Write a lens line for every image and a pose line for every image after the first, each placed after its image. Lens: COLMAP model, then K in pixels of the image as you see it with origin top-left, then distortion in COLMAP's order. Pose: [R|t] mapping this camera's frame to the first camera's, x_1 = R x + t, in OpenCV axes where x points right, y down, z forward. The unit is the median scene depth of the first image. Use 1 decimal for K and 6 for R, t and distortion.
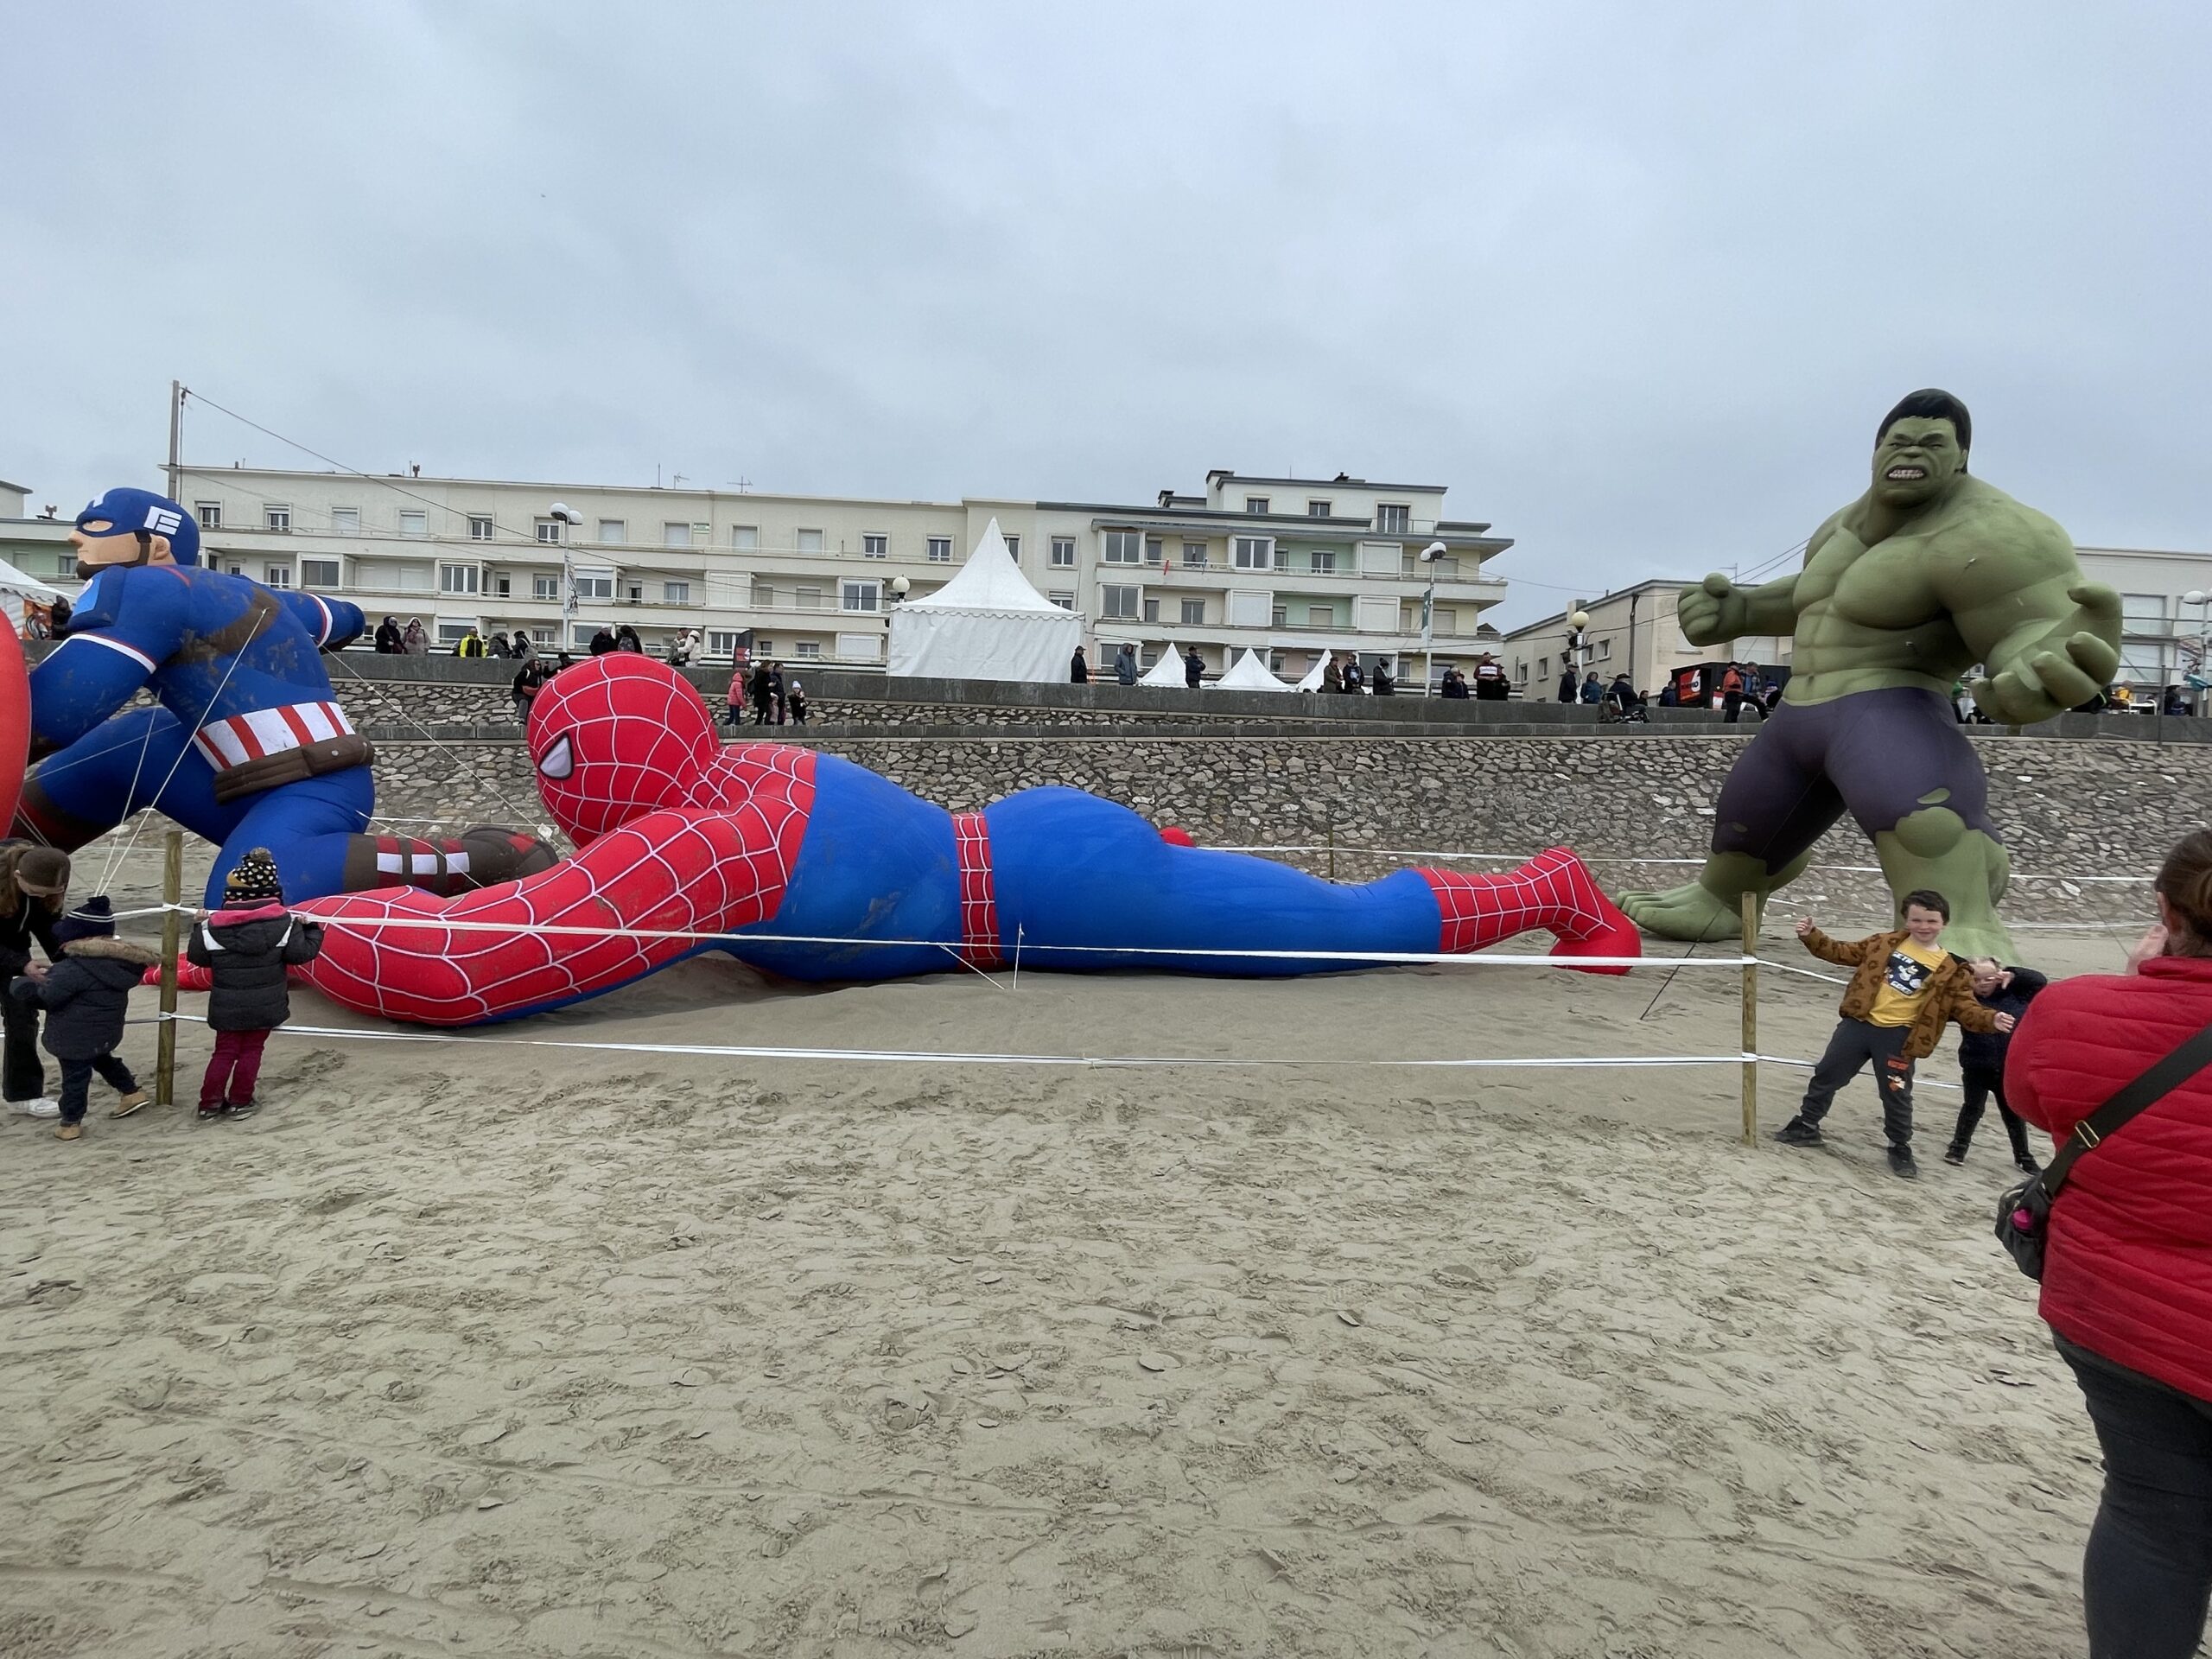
lens RADIAL K [[1049.1, 0, 1106.0], [0, 1049.1, 829.5], [0, 0, 1]] dist [-0.001428, -0.000874]
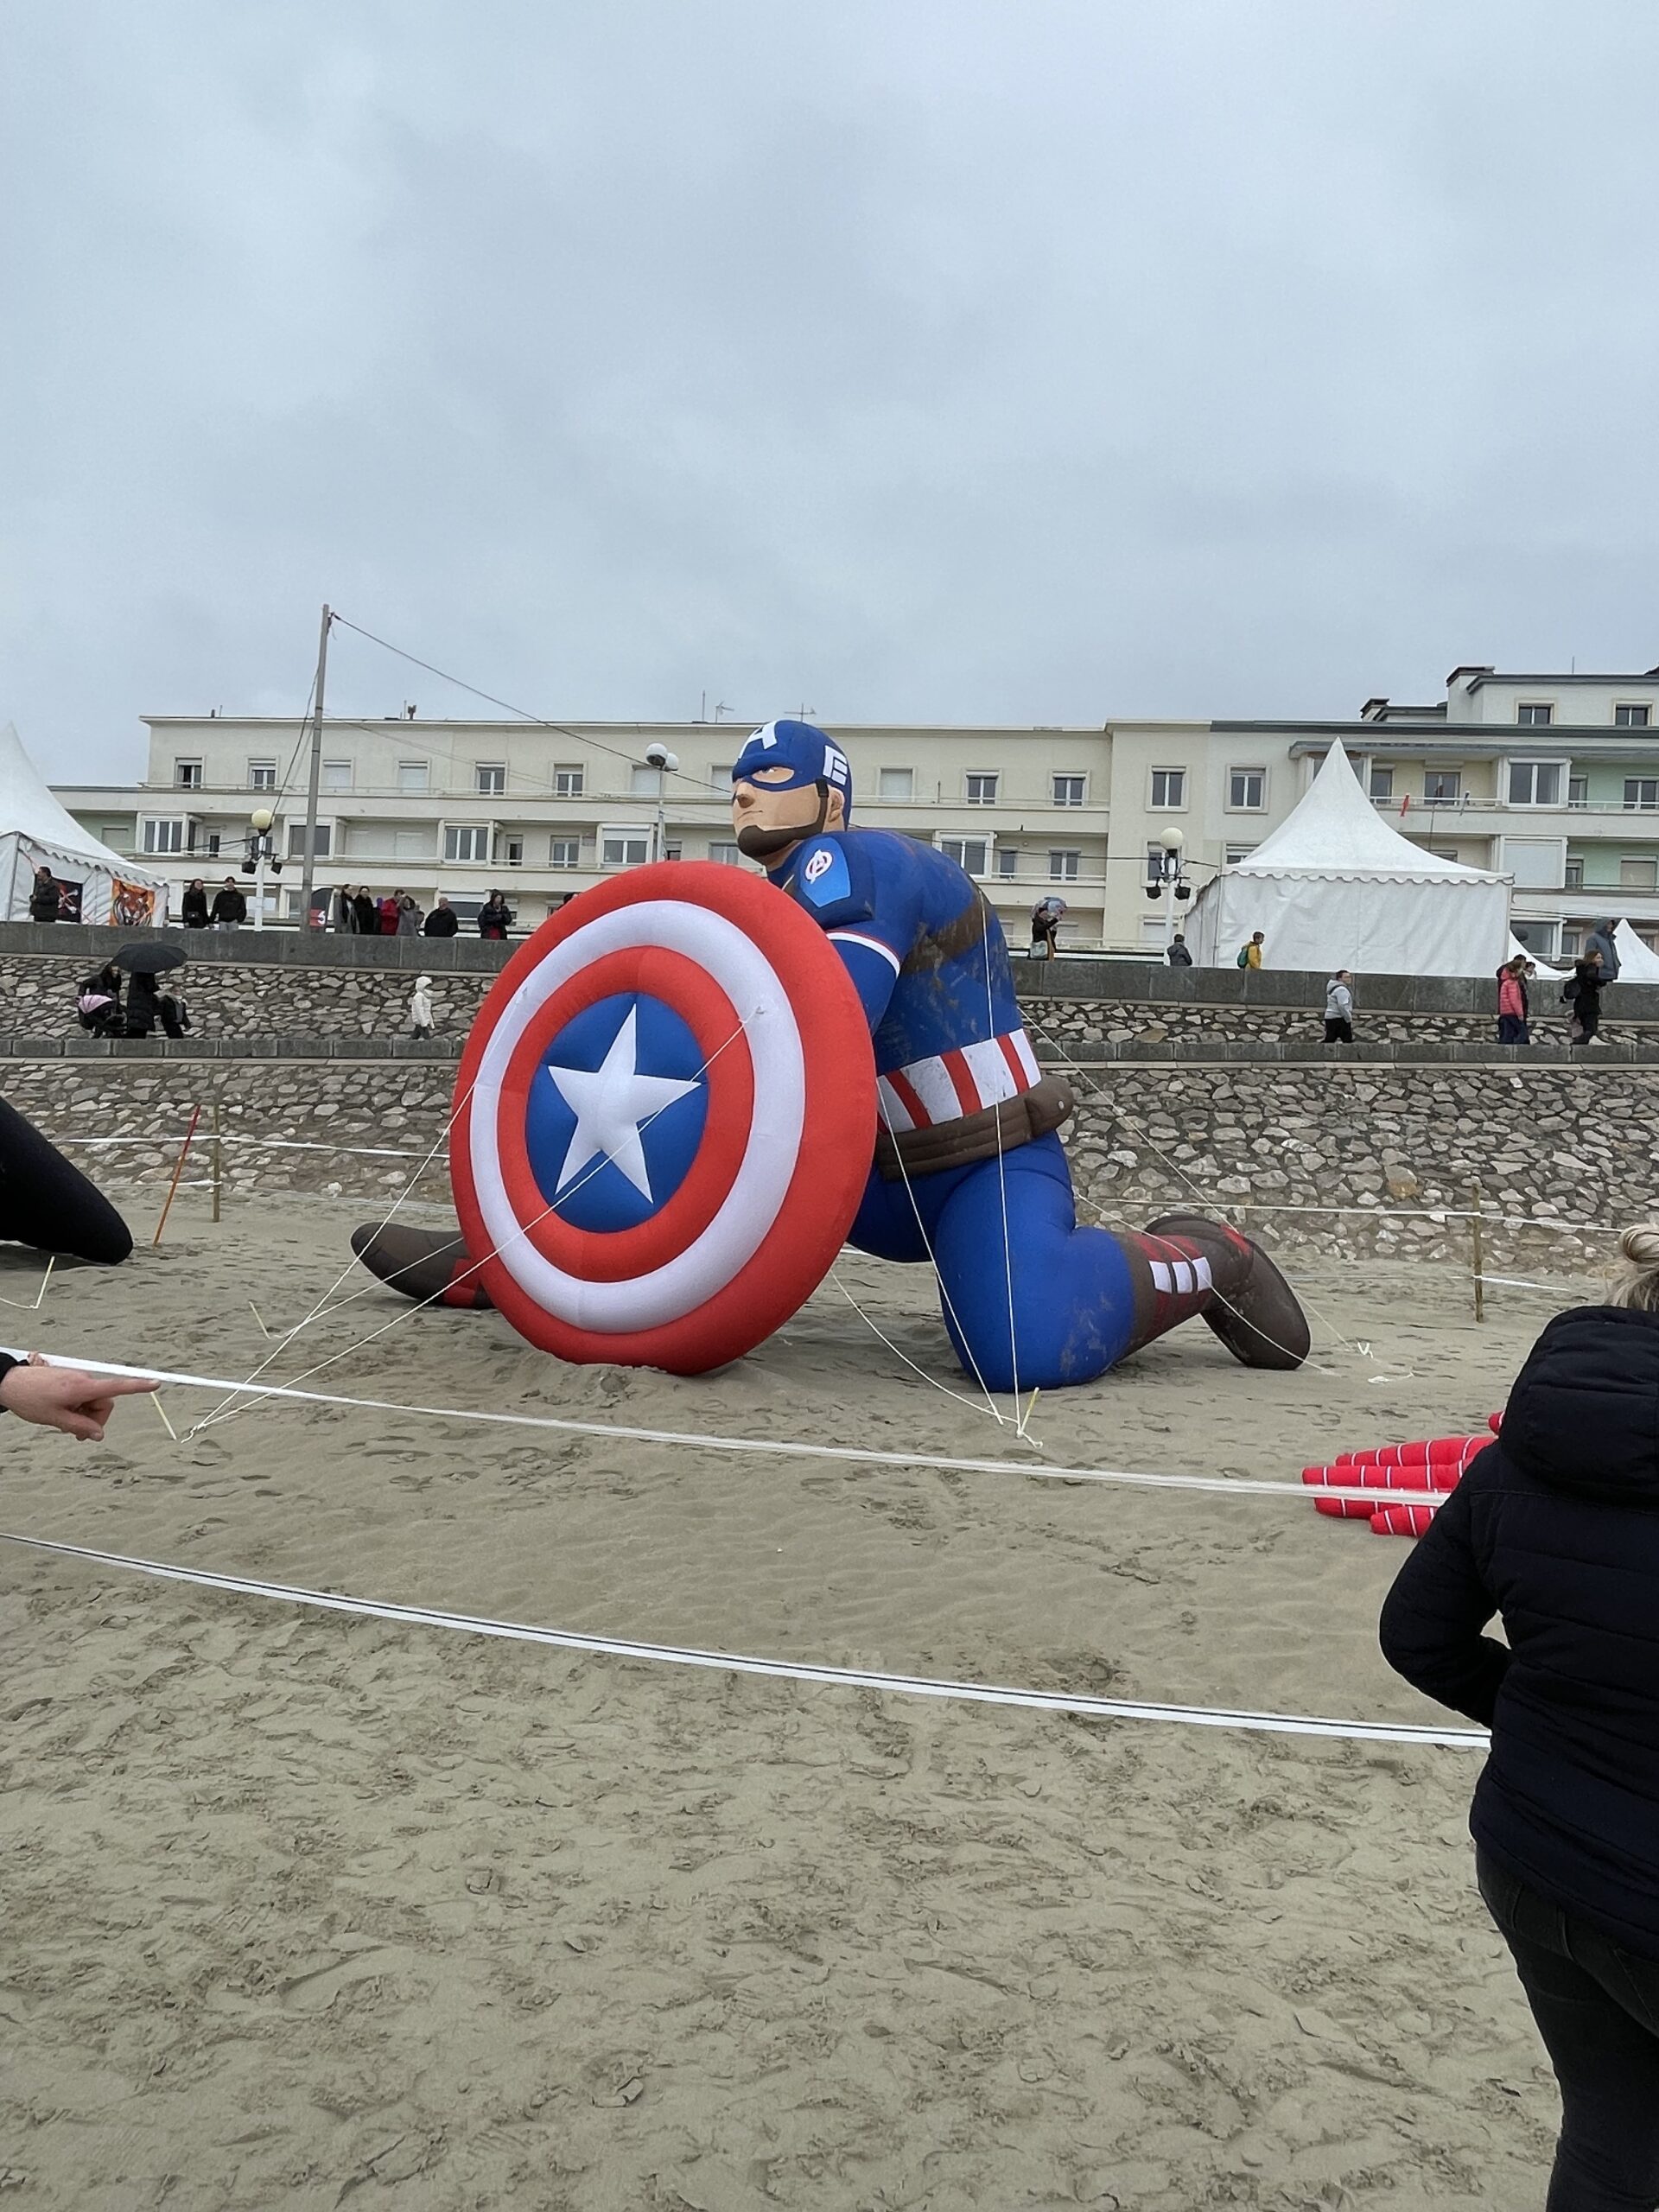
lens RADIAL K [[1395.2, 0, 829.5], [0, 1395.2, 1106.0], [0, 0, 1]] dist [0.001303, -0.001103]
pose [[0.980531, 0.016047, -0.195705, -0.132594], [-0.023659, 0.999049, -0.036622, -0.006897], [0.194931, 0.040539, 0.979979, 0.020086]]
